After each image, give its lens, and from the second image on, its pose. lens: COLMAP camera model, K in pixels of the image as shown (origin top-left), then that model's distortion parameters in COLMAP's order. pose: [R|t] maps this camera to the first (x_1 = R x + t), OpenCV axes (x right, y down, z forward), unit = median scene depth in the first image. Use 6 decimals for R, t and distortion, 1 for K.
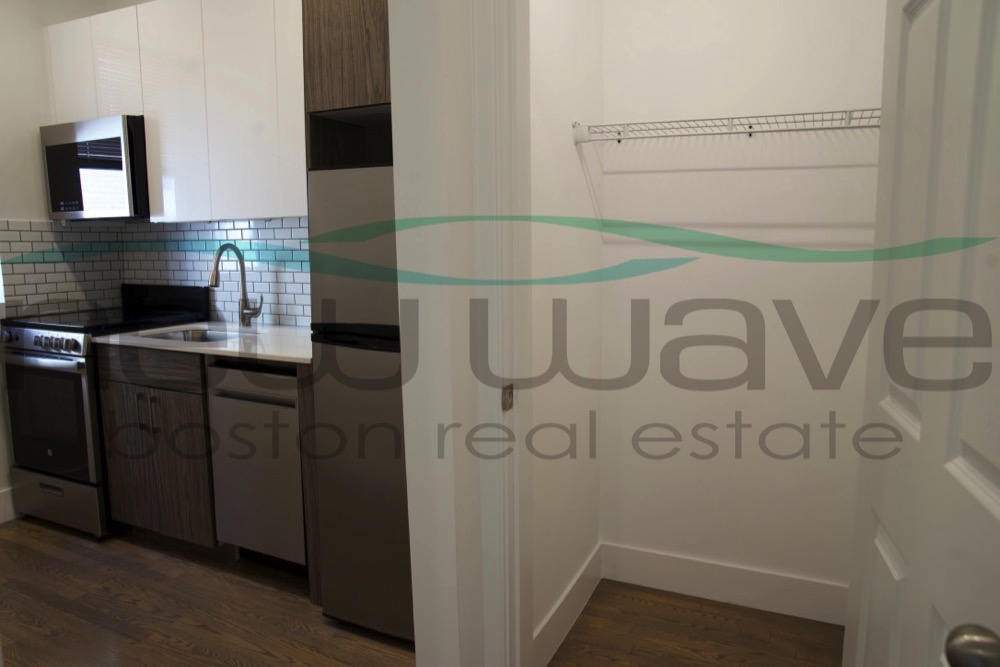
lens RADIAL K [[699.3, 0, 500.0], [0, 699.3, 333.5], [0, 0, 1]] dist [-0.111255, 0.081119]
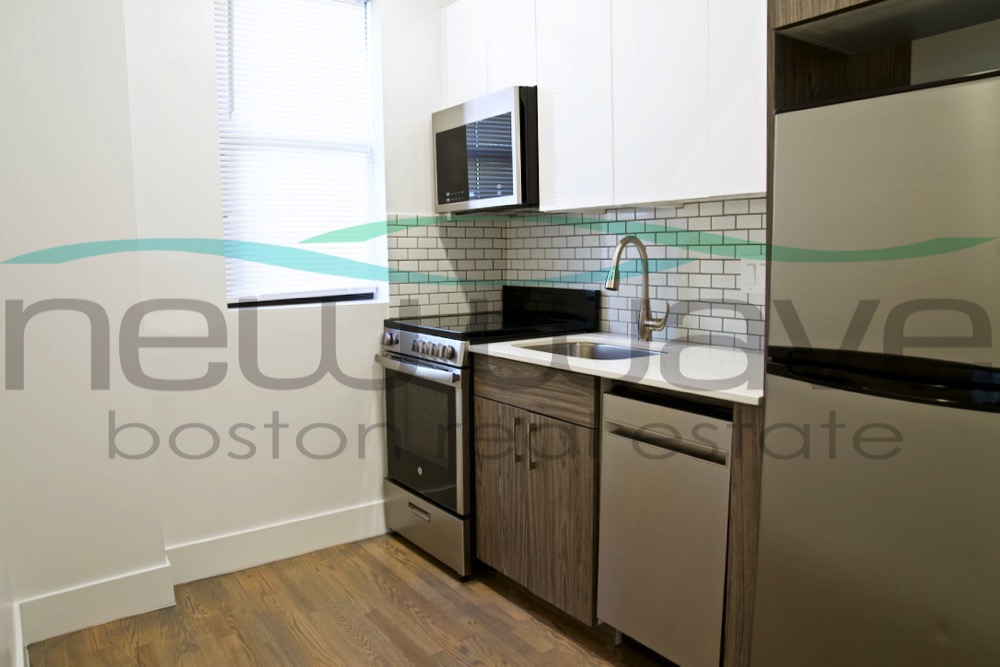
lens RADIAL K [[699.3, 0, 500.0], [0, 699.3, 333.5], [0, 0, 1]] dist [-0.111255, 0.081119]
pose [[0.876447, 0.047712, -0.479129, -0.142363], [-0.058060, 0.998290, -0.006797, -0.005295], [0.477986, 0.033776, 0.877718, 0.237895]]
